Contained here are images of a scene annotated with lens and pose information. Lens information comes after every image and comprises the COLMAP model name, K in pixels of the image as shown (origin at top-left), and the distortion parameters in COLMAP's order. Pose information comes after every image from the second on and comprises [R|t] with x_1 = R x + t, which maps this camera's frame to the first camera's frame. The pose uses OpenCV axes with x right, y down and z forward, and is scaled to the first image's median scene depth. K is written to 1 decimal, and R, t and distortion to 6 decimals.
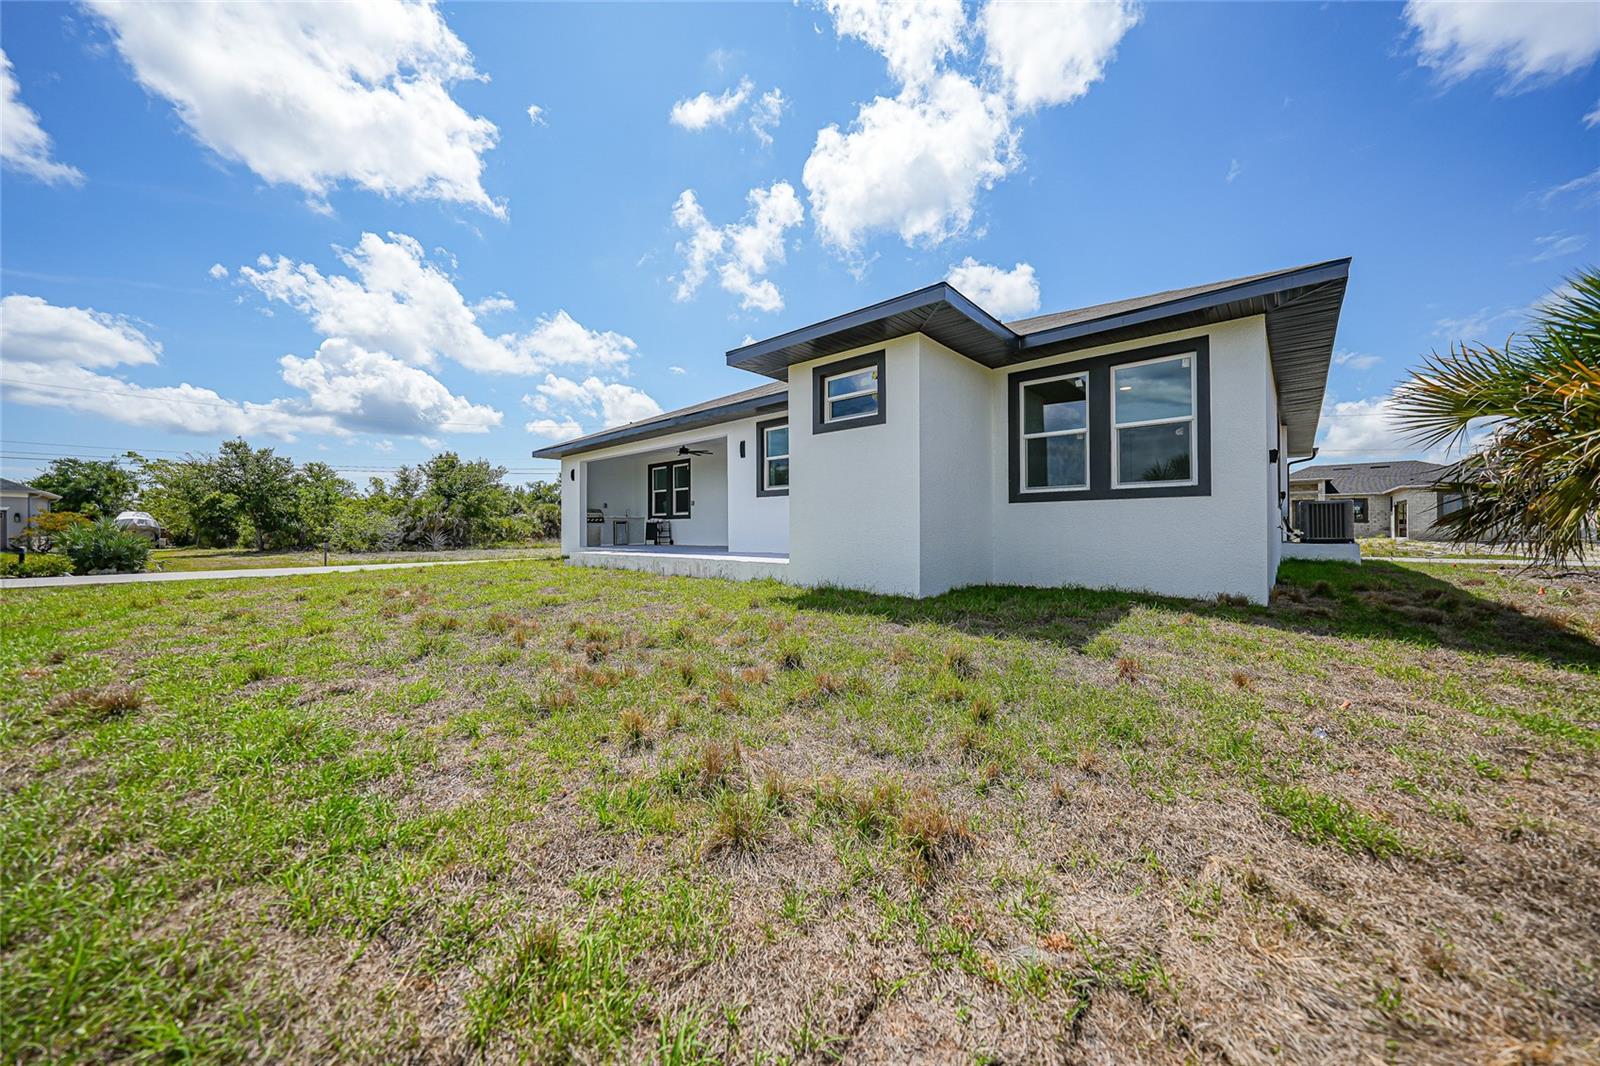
lens RADIAL K [[560.3, 0, 800.5], [0, 560.3, 528.0], [0, 0, 1]] dist [-0.014128, 0.002451]
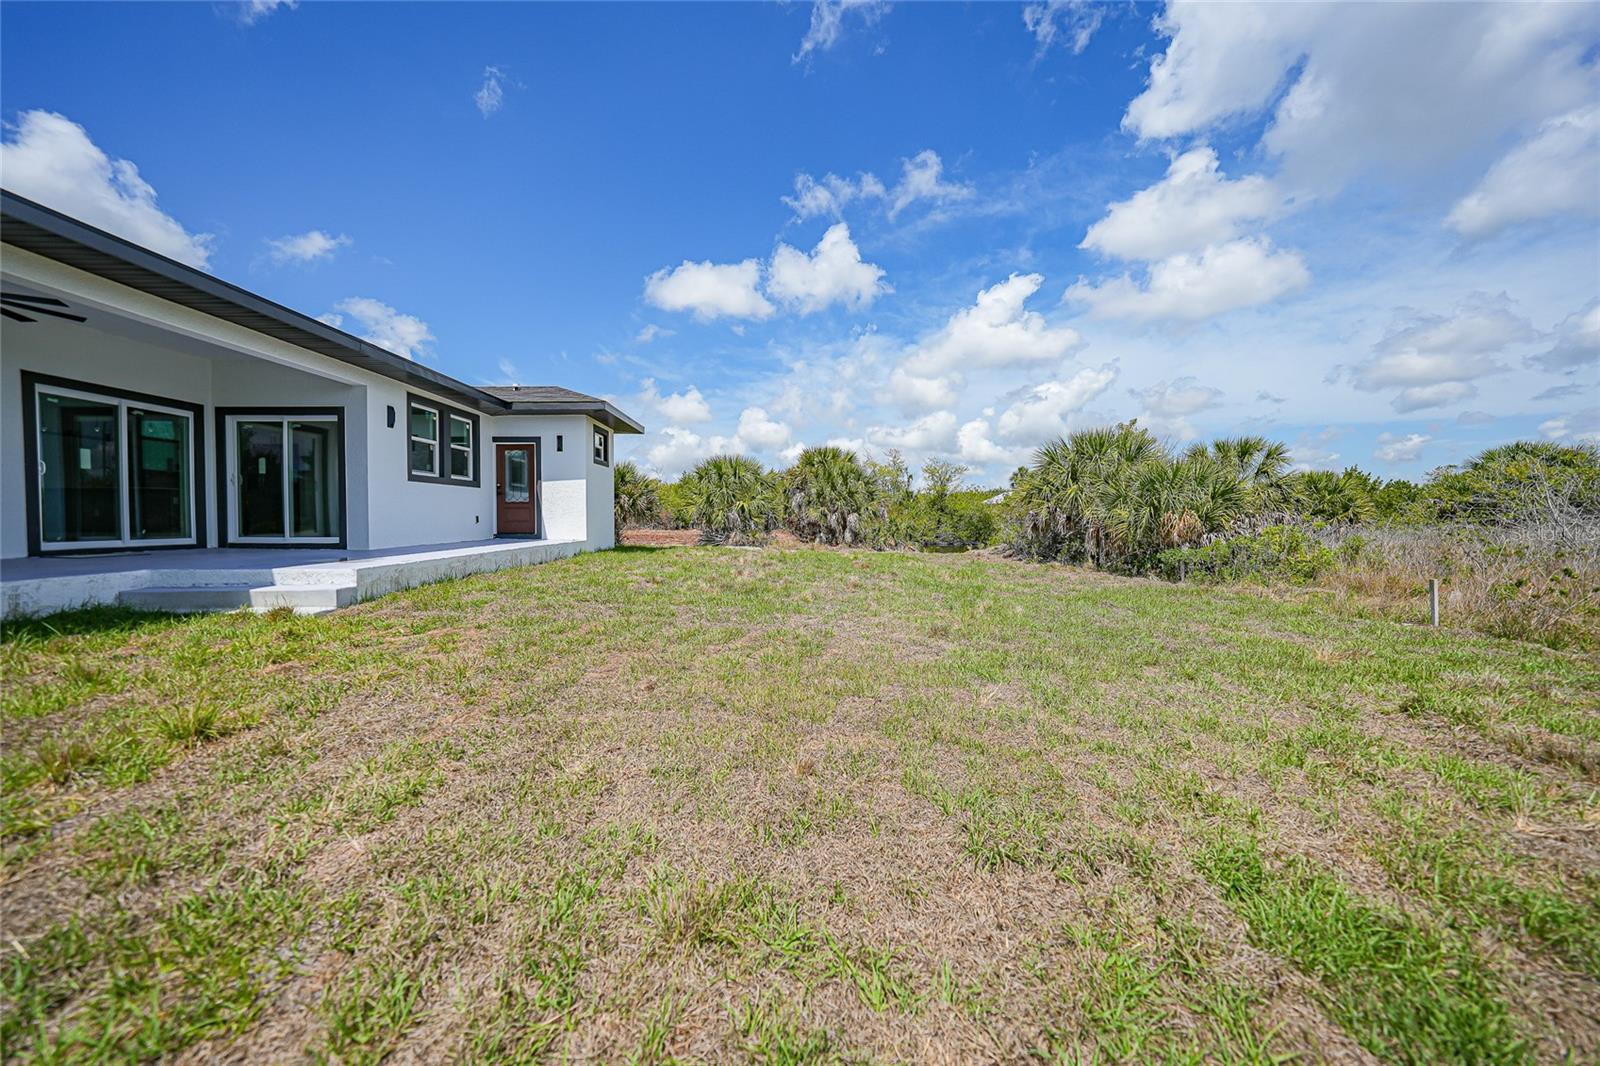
lens RADIAL K [[560.3, 0, 801.6], [0, 560.3, 533.6], [0, 0, 1]] dist [-0.014128, 0.002451]
pose [[-0.636597, -0.002433, 0.771193, -0.355151], [0.014644, 0.999777, 0.015242, 0.005814], [-0.771058, 0.020996, -0.636419, 0.354602]]
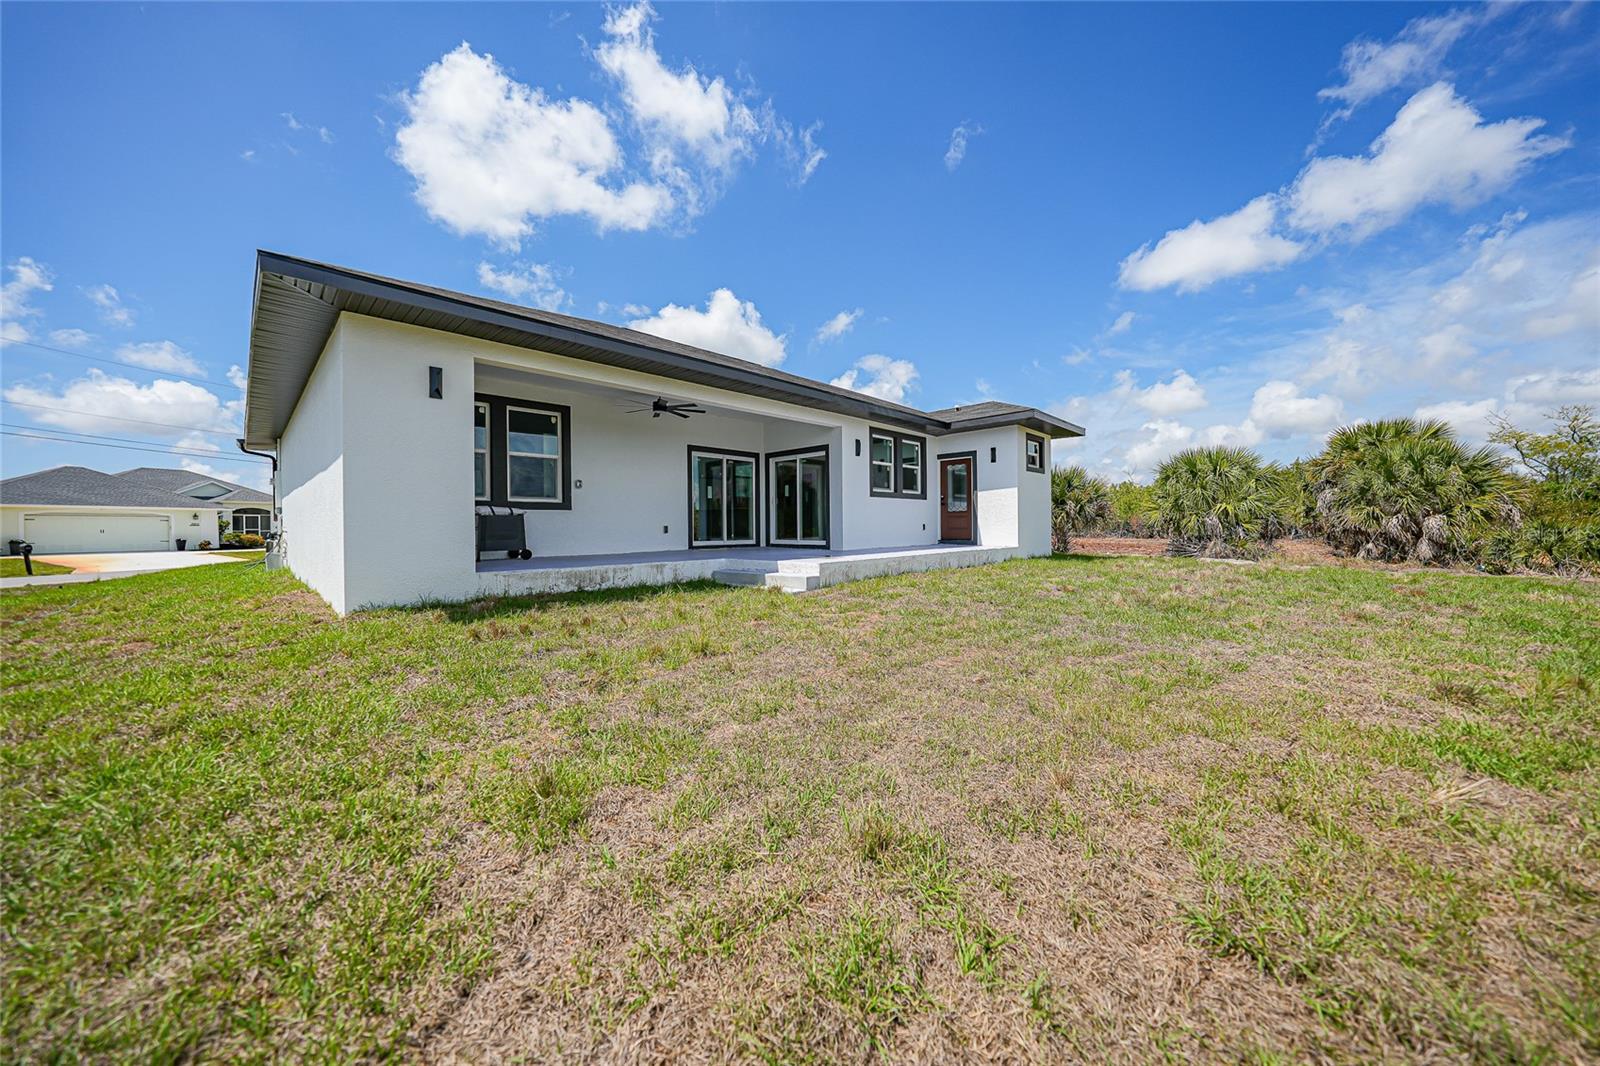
lens RADIAL K [[560.3, 0, 797.8], [0, 560.3, 530.2], [0, 0, 1]] dist [-0.014128, 0.002451]
pose [[0.112586, 0.014397, 0.993538, -0.371611], [0.008494, 0.999845, -0.015451, 0.006959], [-0.993606, 0.010179, 0.112446, 0.334758]]
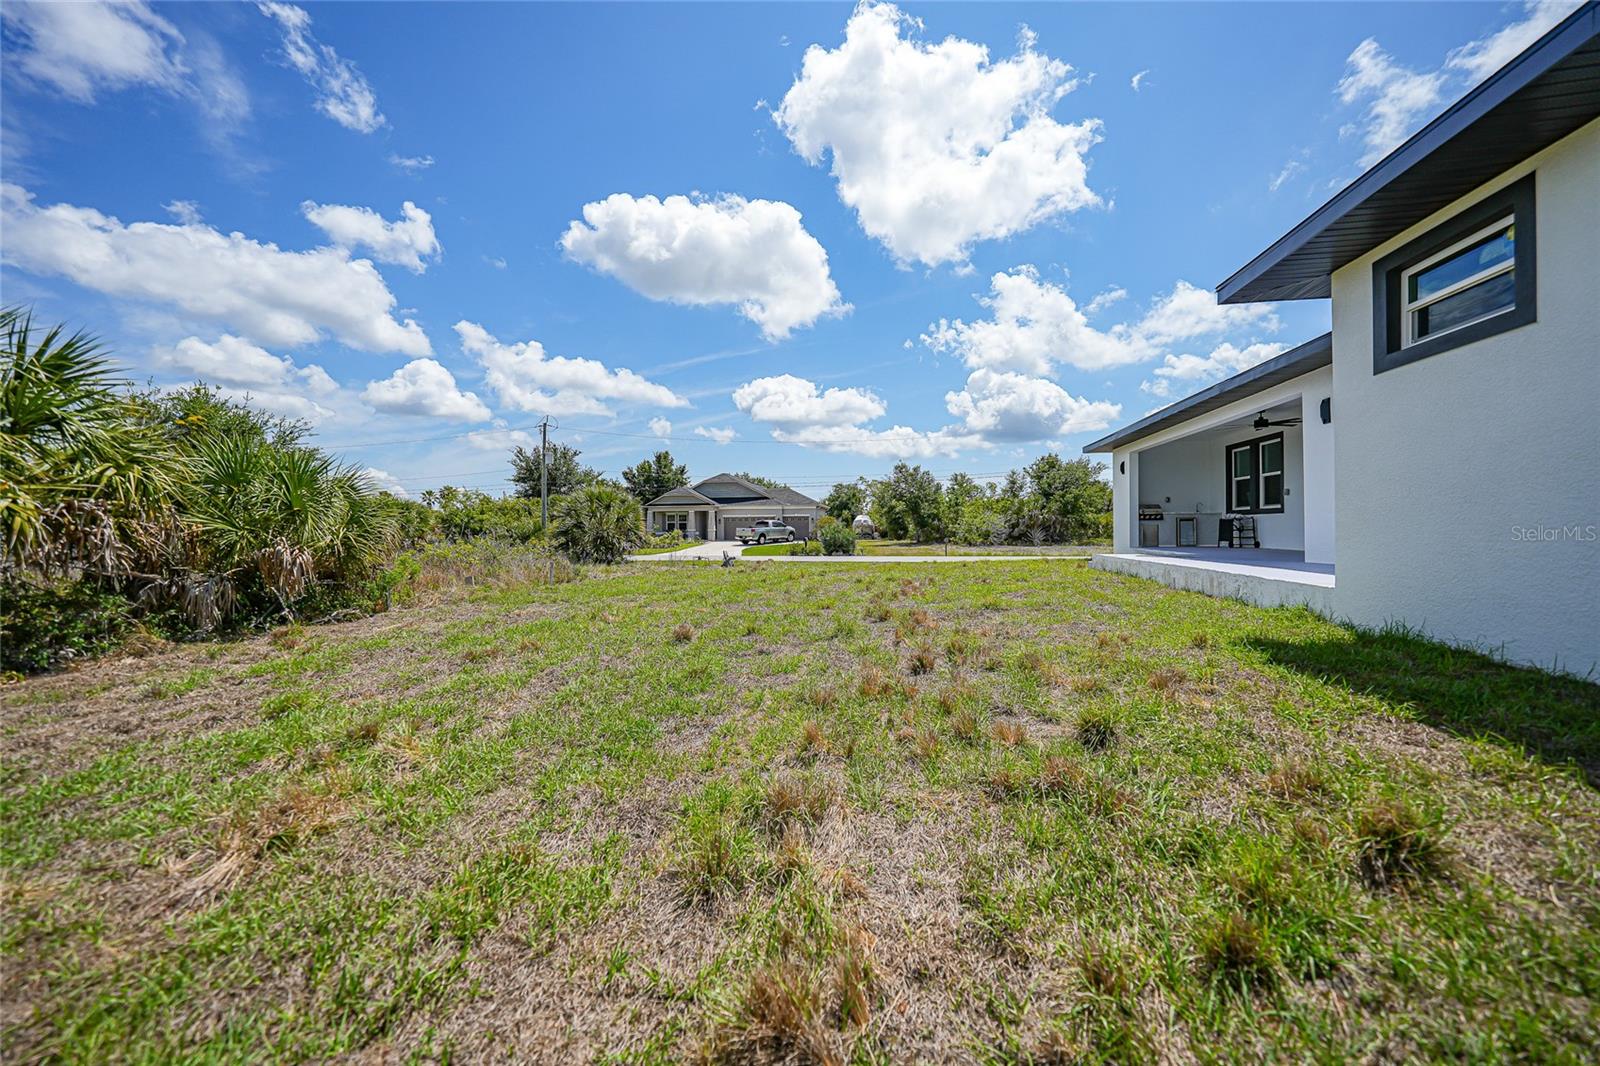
lens RADIAL K [[560.3, 0, 804.1], [0, 560.3, 530.2], [0, 0, 1]] dist [-0.014128, 0.002451]
pose [[0.517871, 0.003296, -0.855453, 0.047619], [0.008321, 0.999926, 0.008889, -0.002884], [0.855418, -0.011722, 0.517805, 0.039717]]
